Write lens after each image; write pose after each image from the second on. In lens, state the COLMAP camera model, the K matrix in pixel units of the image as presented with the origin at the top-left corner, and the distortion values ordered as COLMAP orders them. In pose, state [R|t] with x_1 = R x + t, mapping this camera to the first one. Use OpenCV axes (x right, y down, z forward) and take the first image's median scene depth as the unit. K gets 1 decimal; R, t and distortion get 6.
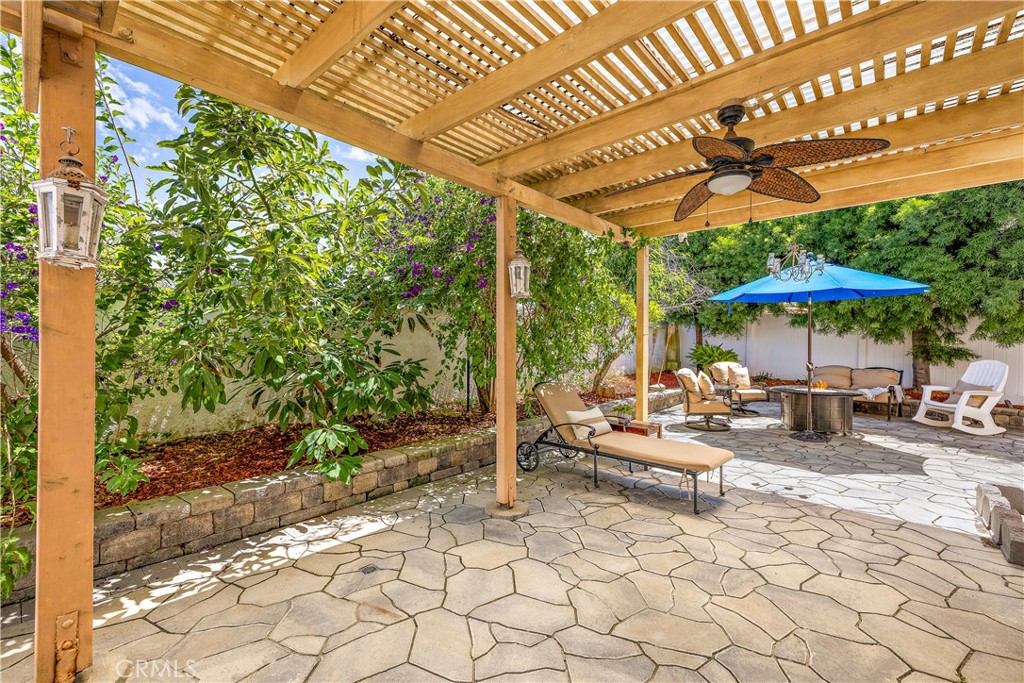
lens RADIAL K [[430.7, 0, 512.0], [0, 430.7, 341.5], [0, 0, 1]] dist [0.003103, 0.000308]
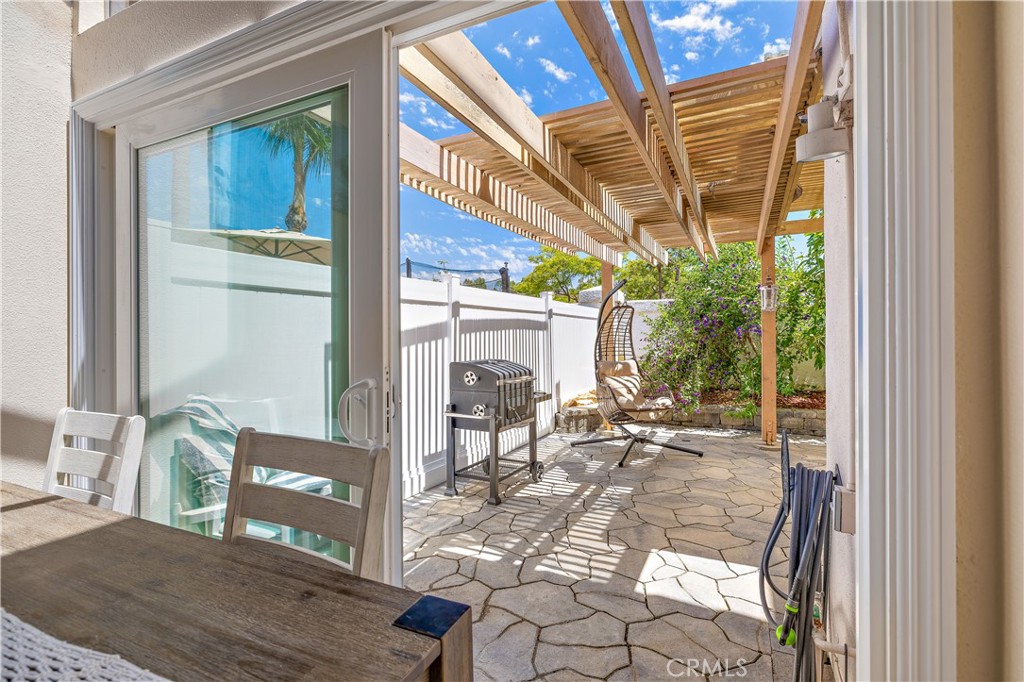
lens RADIAL K [[486.3, 0, 512.0], [0, 486.3, 341.0], [0, 0, 1]] dist [-0.000220, -0.000036]
pose [[0.272426, -0.003909, -0.962169, 1.144676], [0.010665, 0.999943, -0.001043, 0.019643], [0.962118, -0.009978, 0.272452, -1.079356]]
